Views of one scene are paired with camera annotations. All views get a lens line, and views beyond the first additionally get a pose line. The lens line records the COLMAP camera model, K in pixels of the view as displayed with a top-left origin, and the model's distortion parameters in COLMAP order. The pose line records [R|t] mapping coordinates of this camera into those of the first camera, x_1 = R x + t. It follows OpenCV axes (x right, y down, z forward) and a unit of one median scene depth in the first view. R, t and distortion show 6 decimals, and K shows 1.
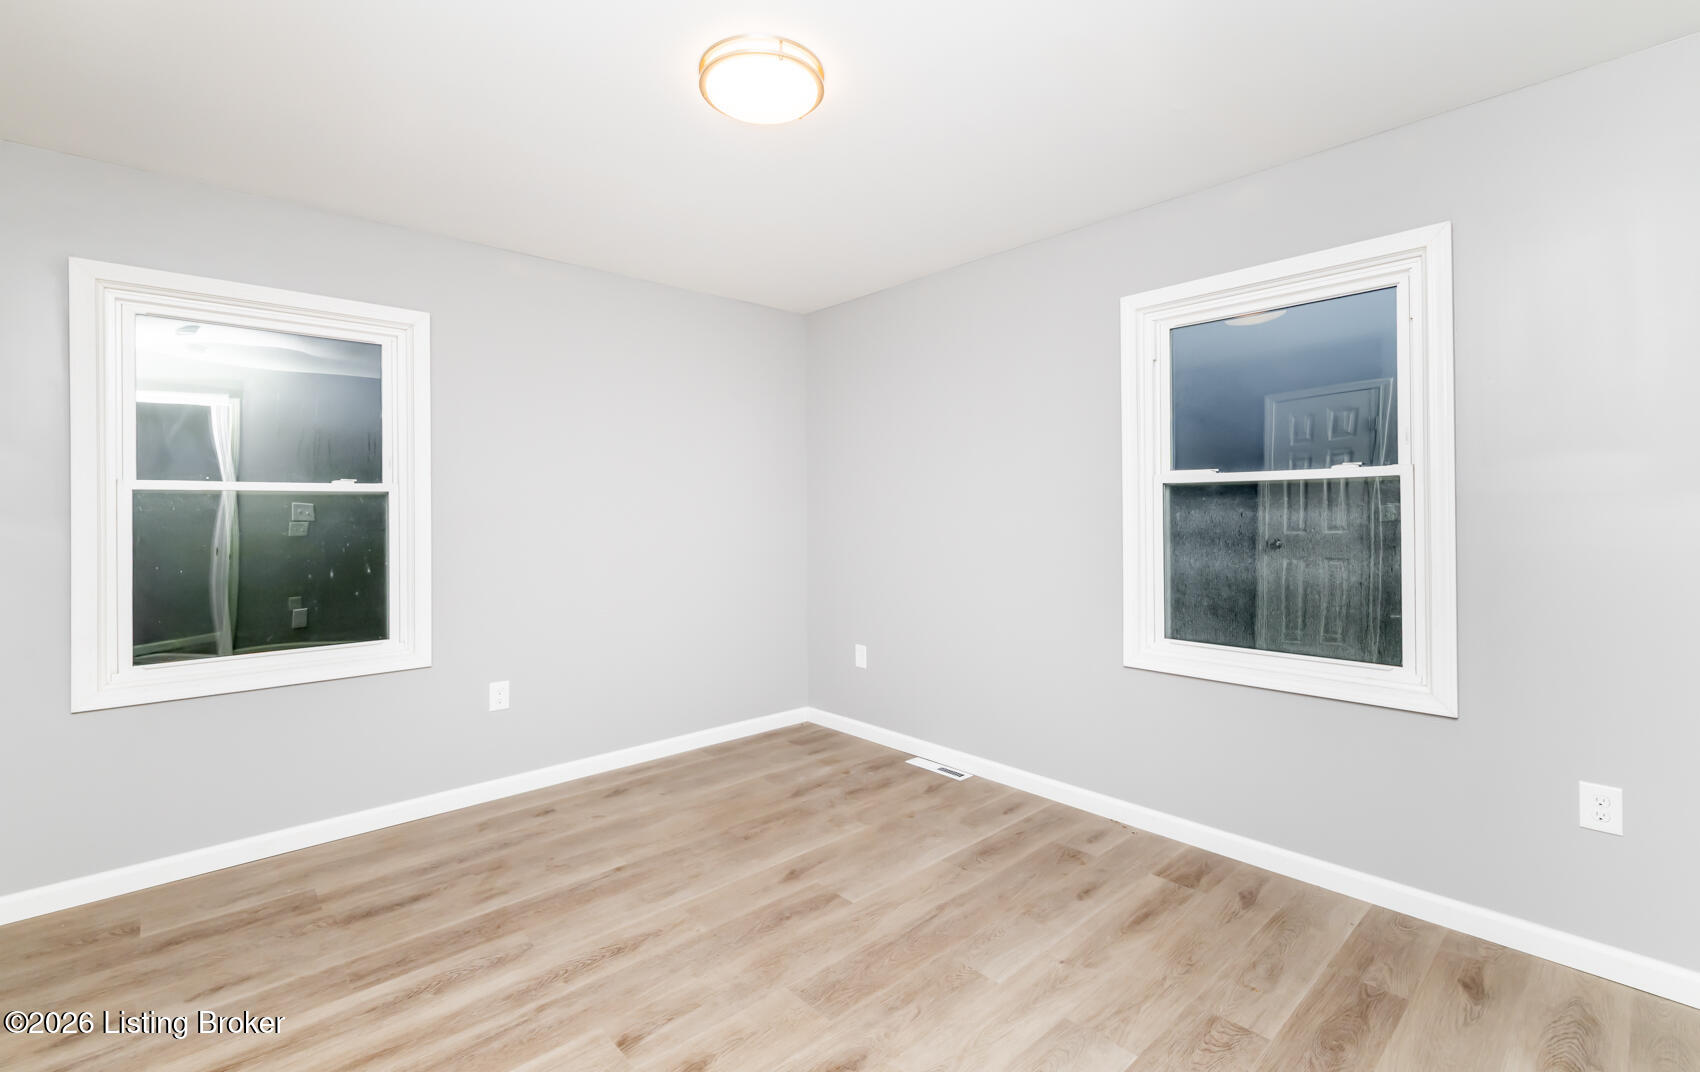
lens RADIAL K [[748.7, 0, 847.3], [0, 748.7, 510.9], [0, 0, 1]] dist [-0.000366, -0.000624]
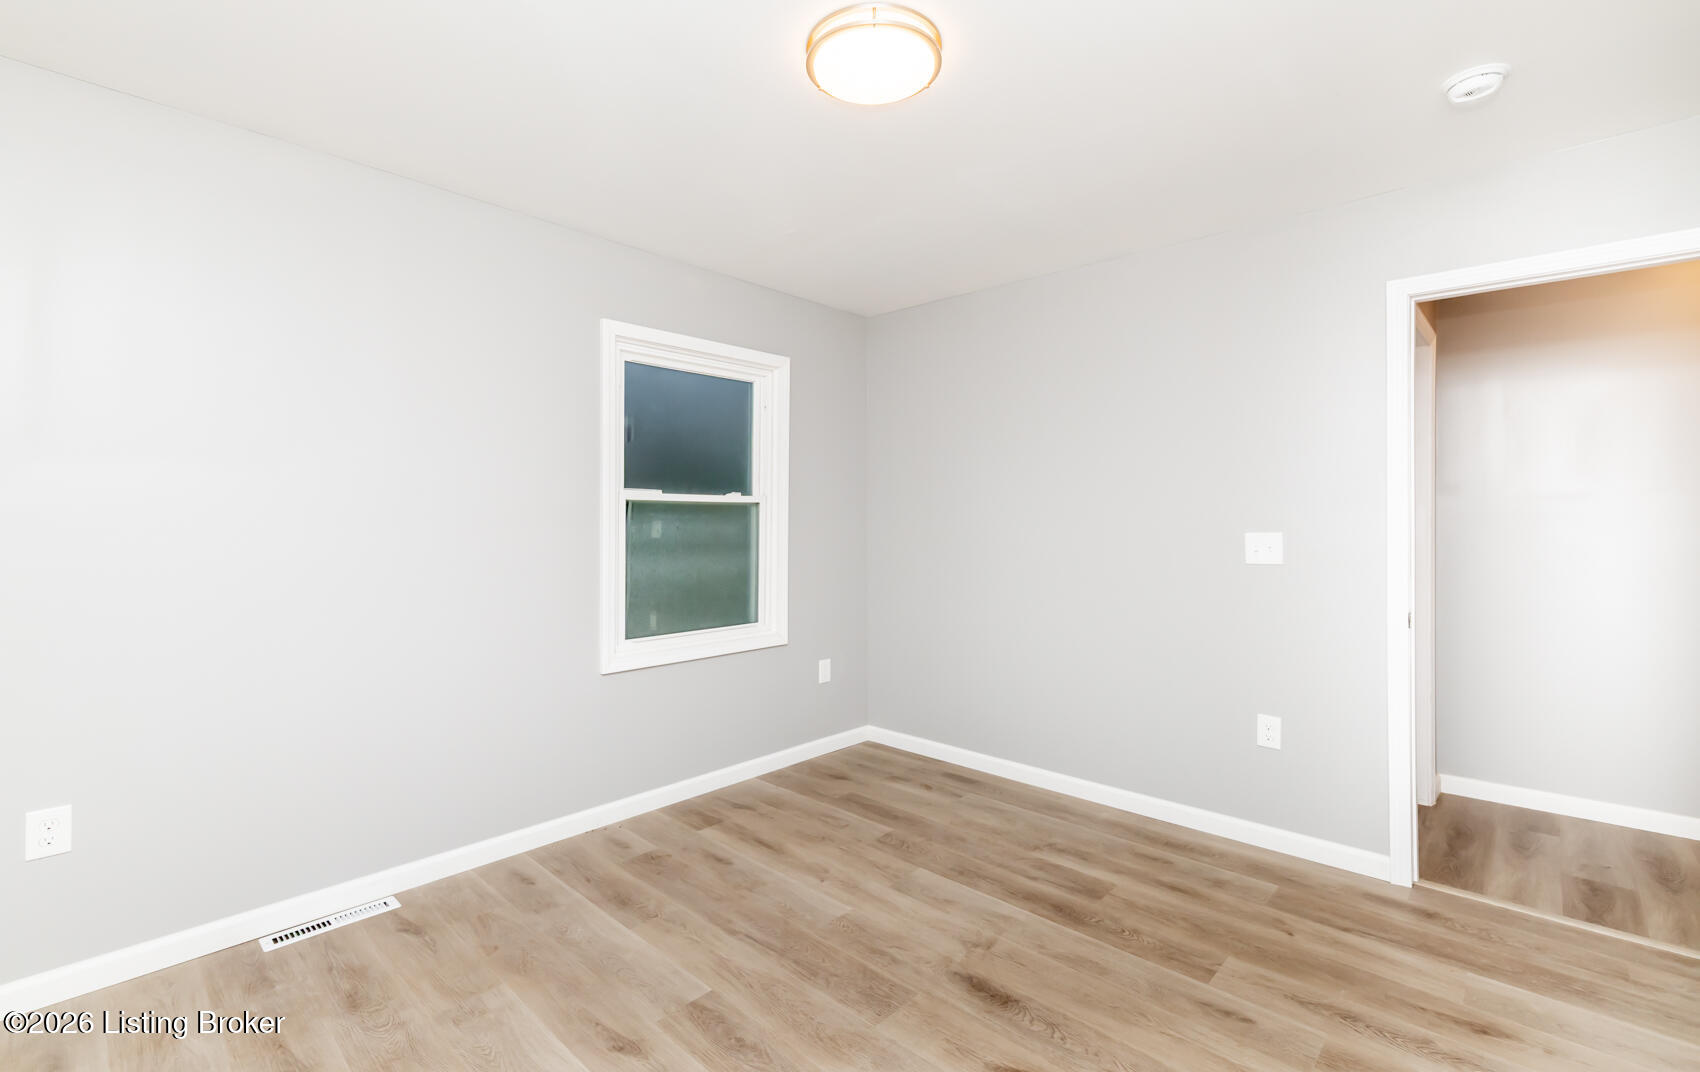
lens RADIAL K [[748.7, 0, 847.3], [0, 748.7, 510.9], [0, 0, 1]] dist [-0.000366, -0.000624]
pose [[-0.080026, 0.015767, 0.996668, -0.870330], [0.002383, 0.999875, -0.015627, -0.002815], [-0.996790, 0.001124, -0.080054, 0.933021]]
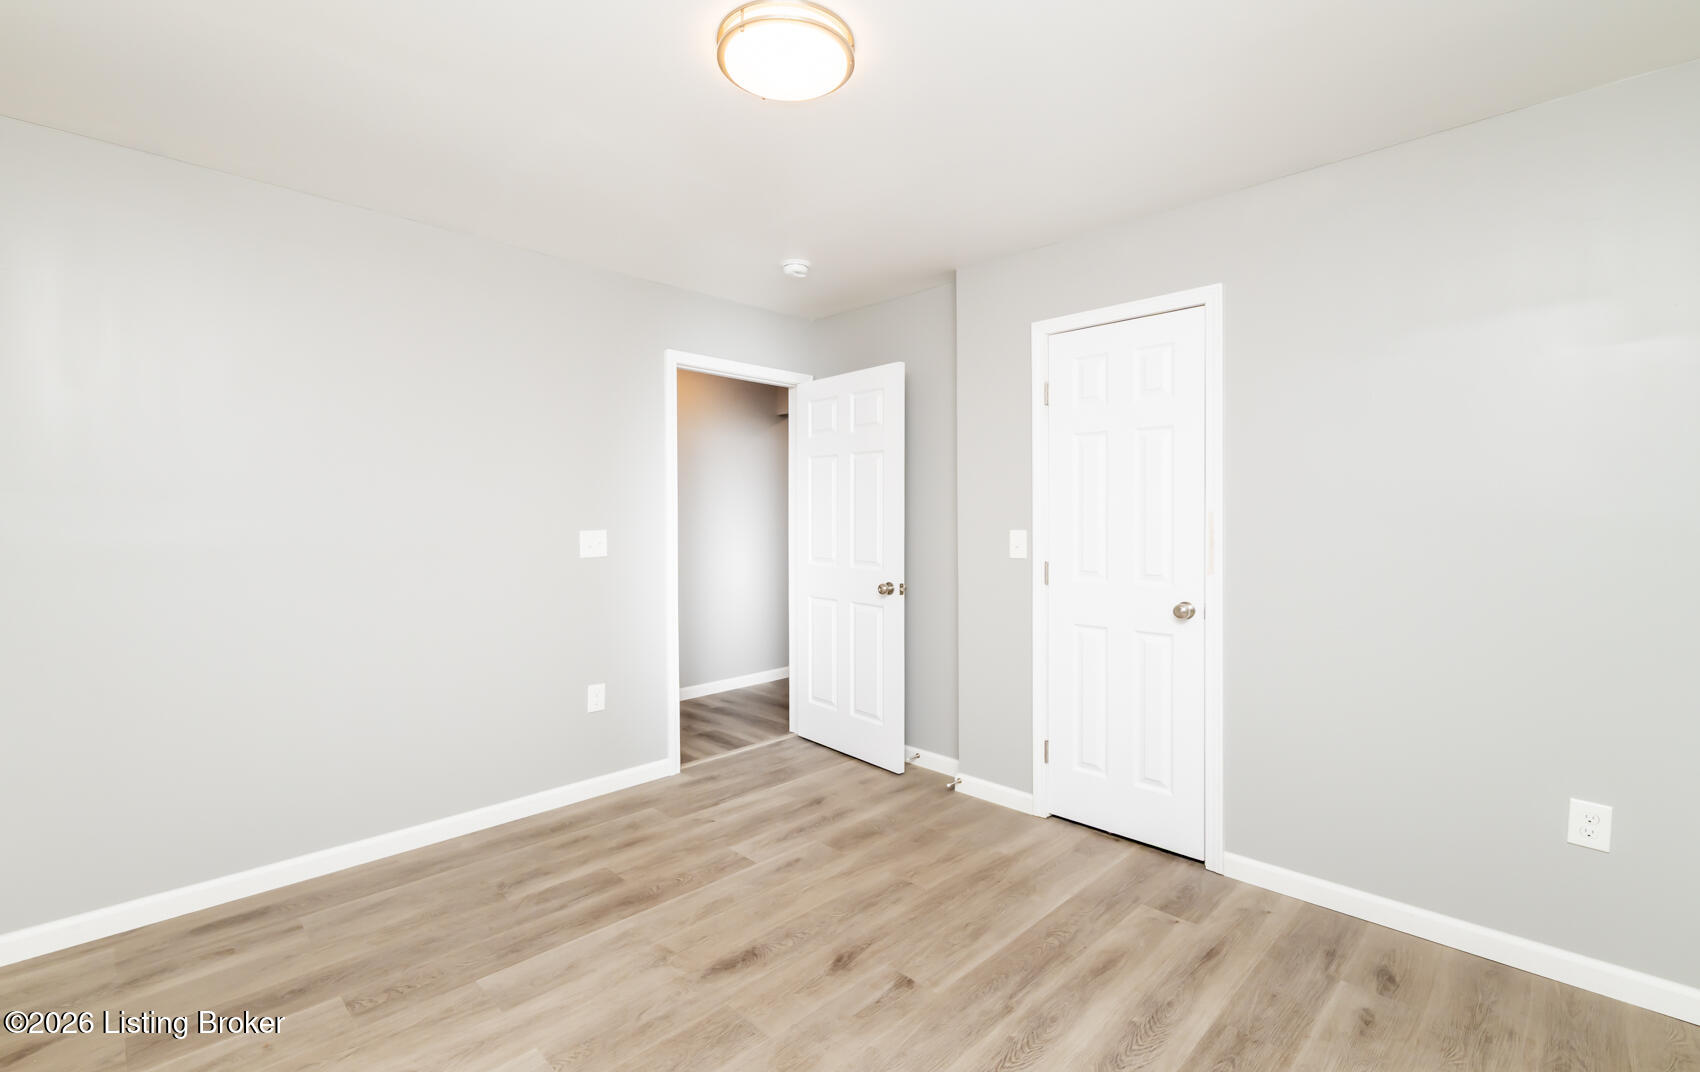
lens RADIAL K [[748.7, 0, 847.3], [0, 748.7, 510.9], [0, 0, 1]] dist [-0.000366, -0.000624]
pose [[-0.998546, 0.008560, -0.053226, -0.111955], [0.008671, 0.999961, -0.001839, -0.016231], [0.053209, -0.002298, -0.998581, 1.631032]]
